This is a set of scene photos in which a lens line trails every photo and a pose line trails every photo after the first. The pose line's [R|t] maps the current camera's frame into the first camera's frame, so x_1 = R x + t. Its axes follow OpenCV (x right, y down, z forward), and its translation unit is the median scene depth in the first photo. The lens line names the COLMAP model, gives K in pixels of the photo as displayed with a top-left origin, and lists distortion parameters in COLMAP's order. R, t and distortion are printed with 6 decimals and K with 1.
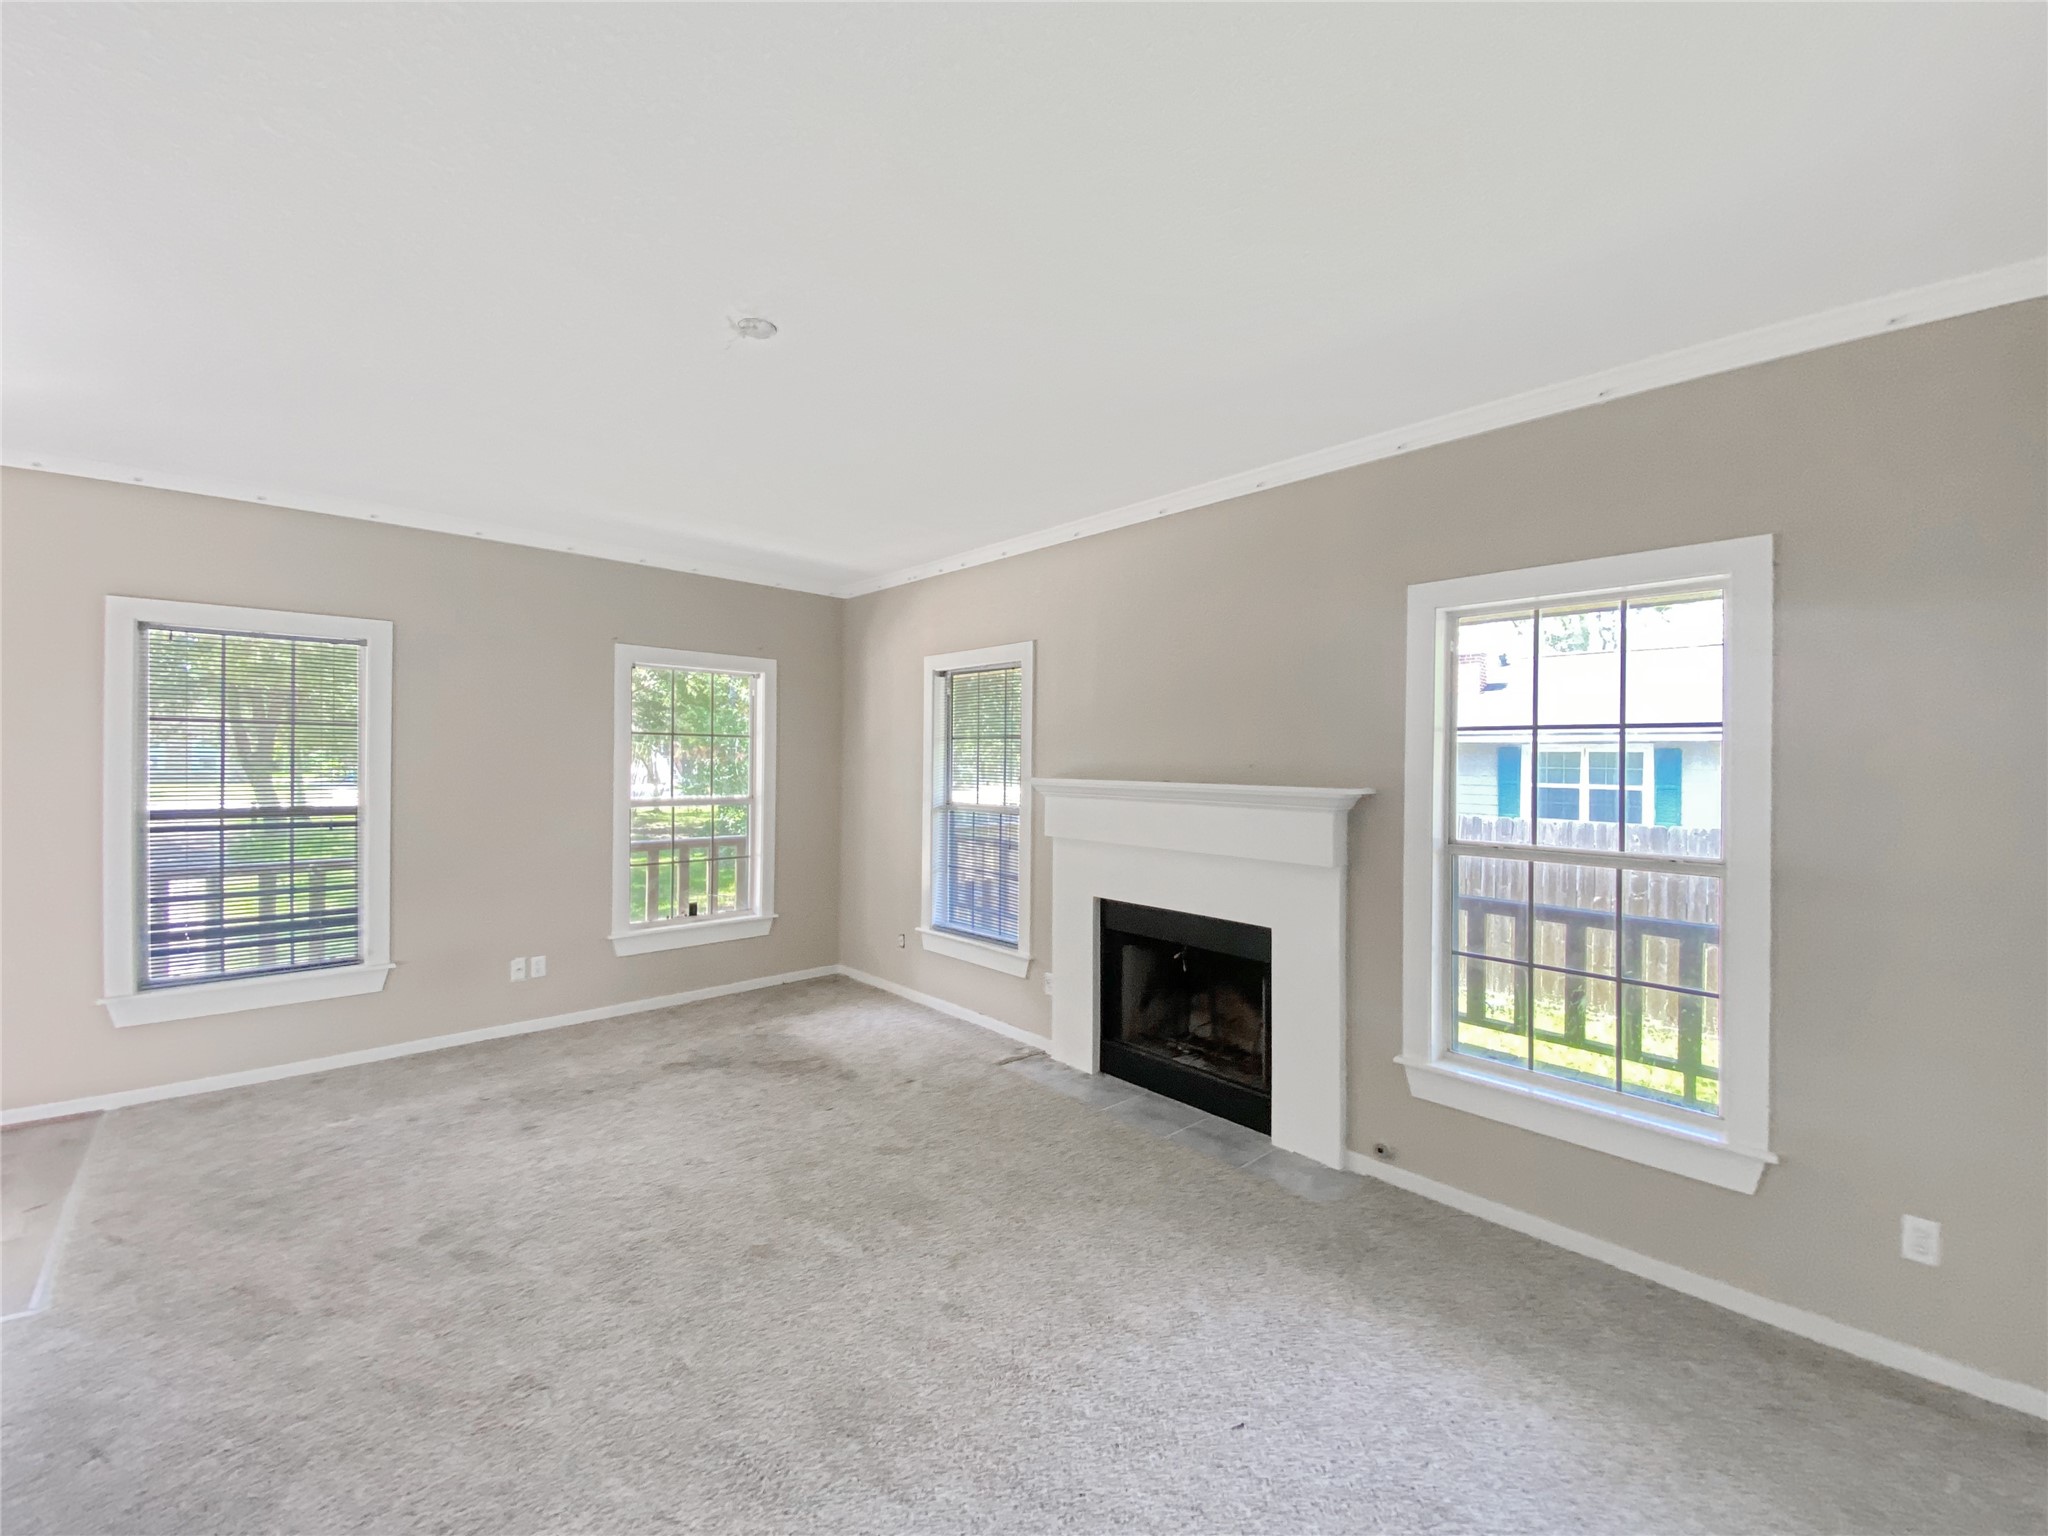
lens RADIAL K [[841.5, 0, 1007.9], [0, 841.5, 763.1], [0, 0, 1]] dist [-0.001492, -0.000457]
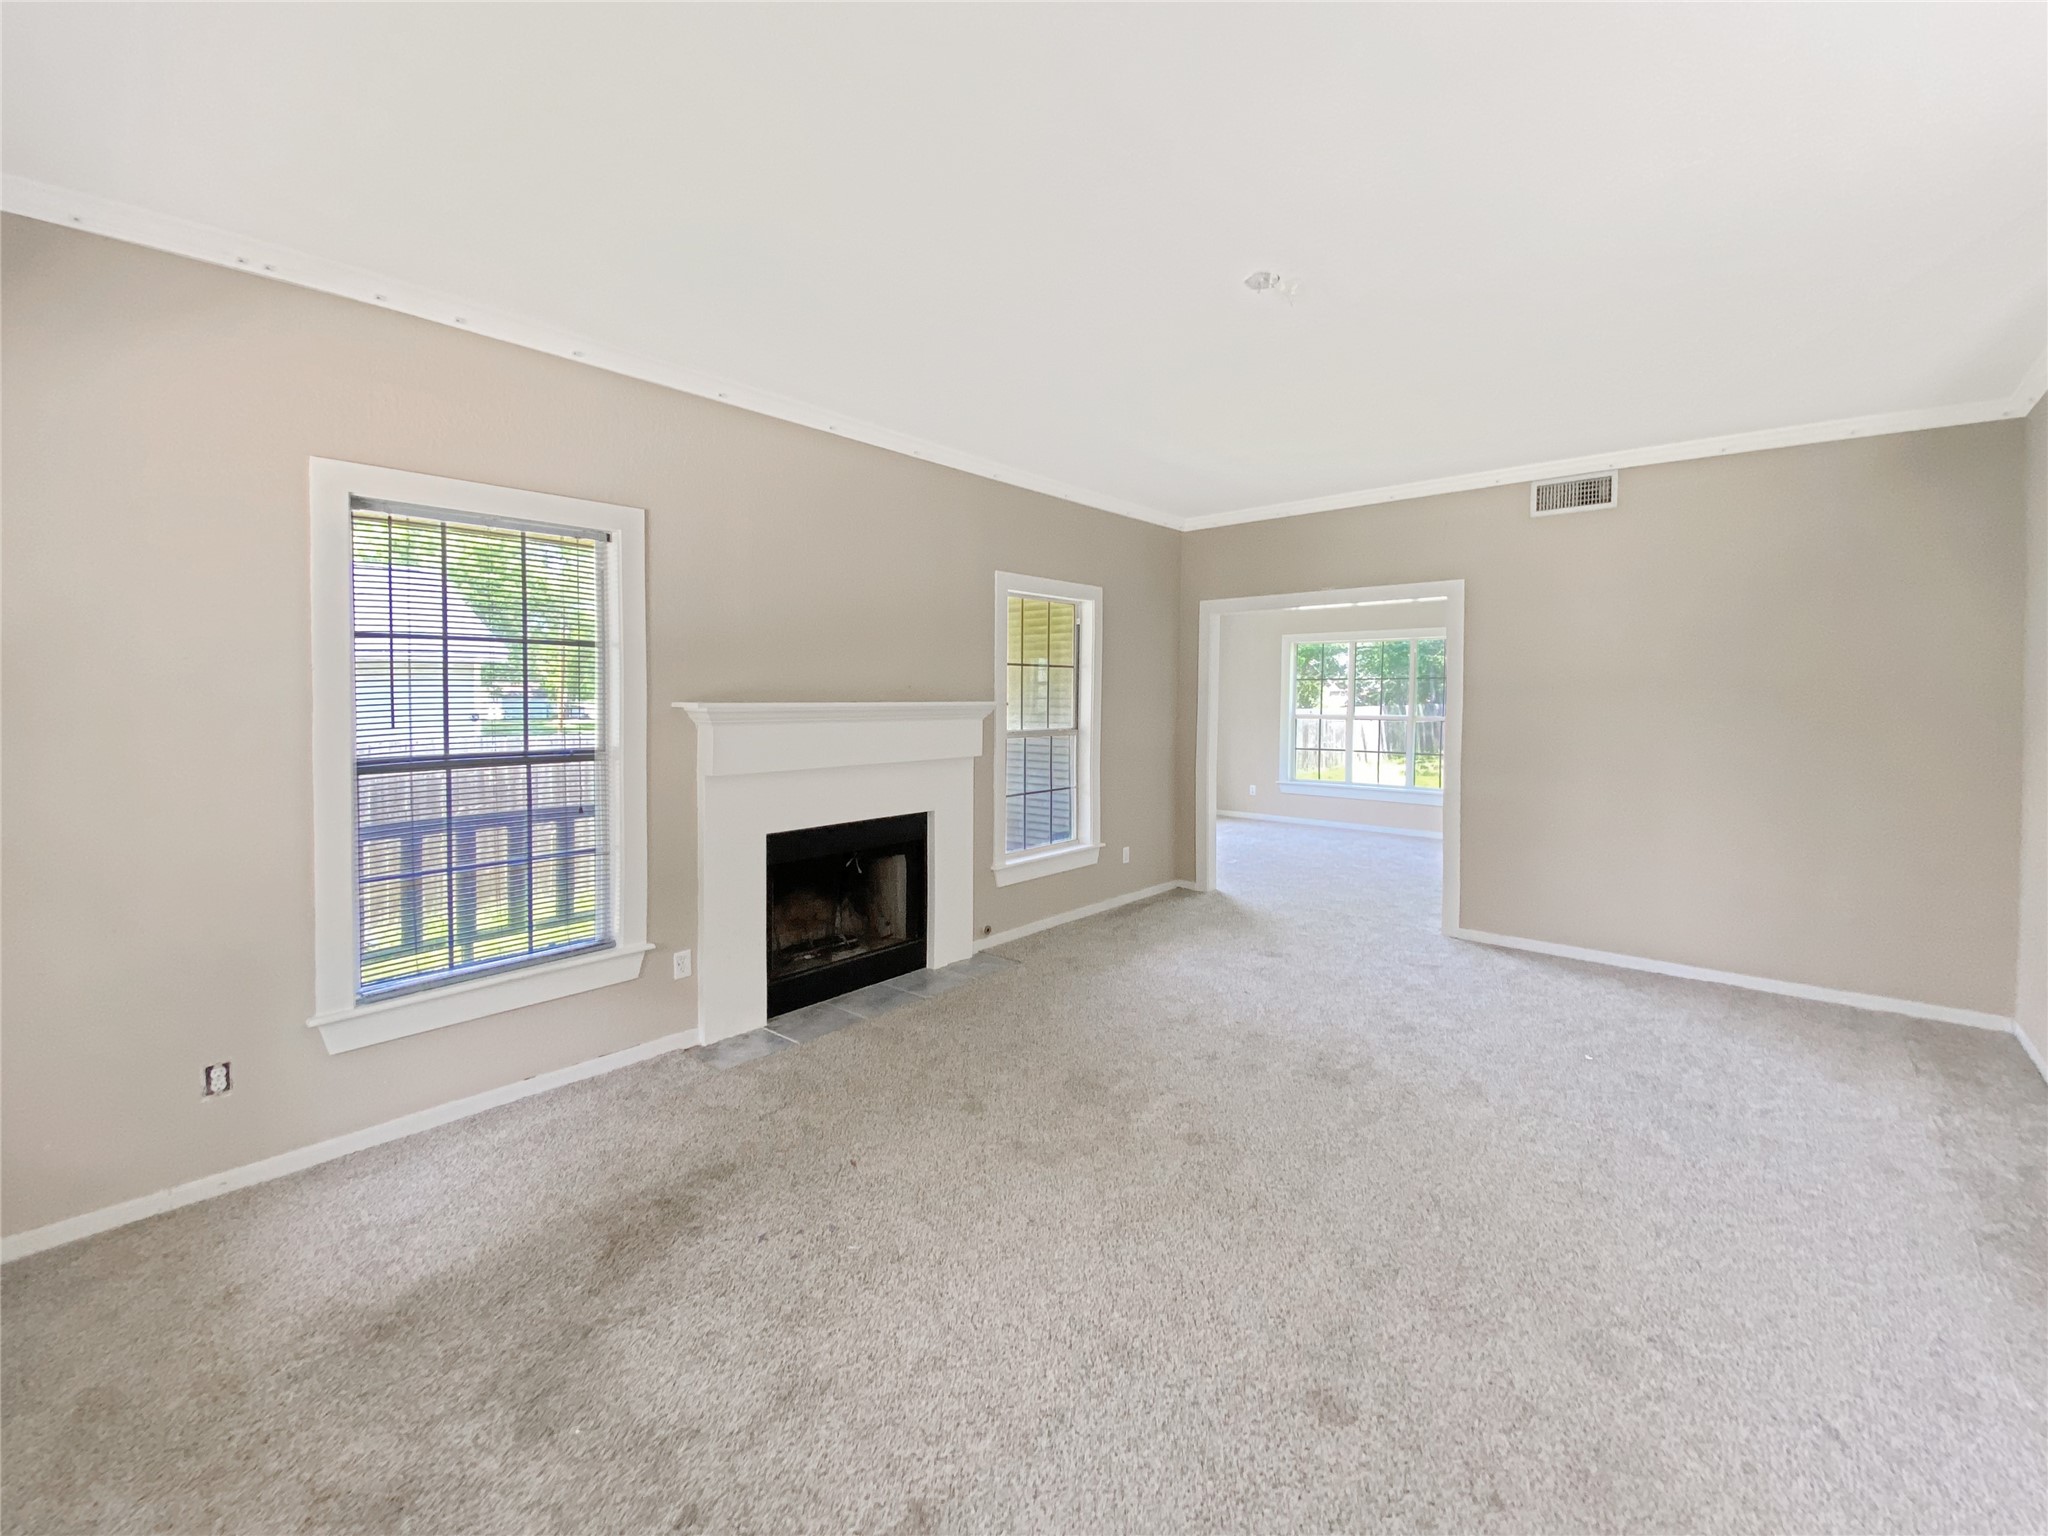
lens RADIAL K [[841.5, 0, 1007.9], [0, 841.5, 763.1], [0, 0, 1]] dist [-0.001492, -0.000457]
pose [[-0.057644, -0.123661, 0.990649, -0.659057], [0.006190, 0.992236, 0.124219, -0.023260], [-0.998318, 0.013293, -0.056431, 0.650965]]
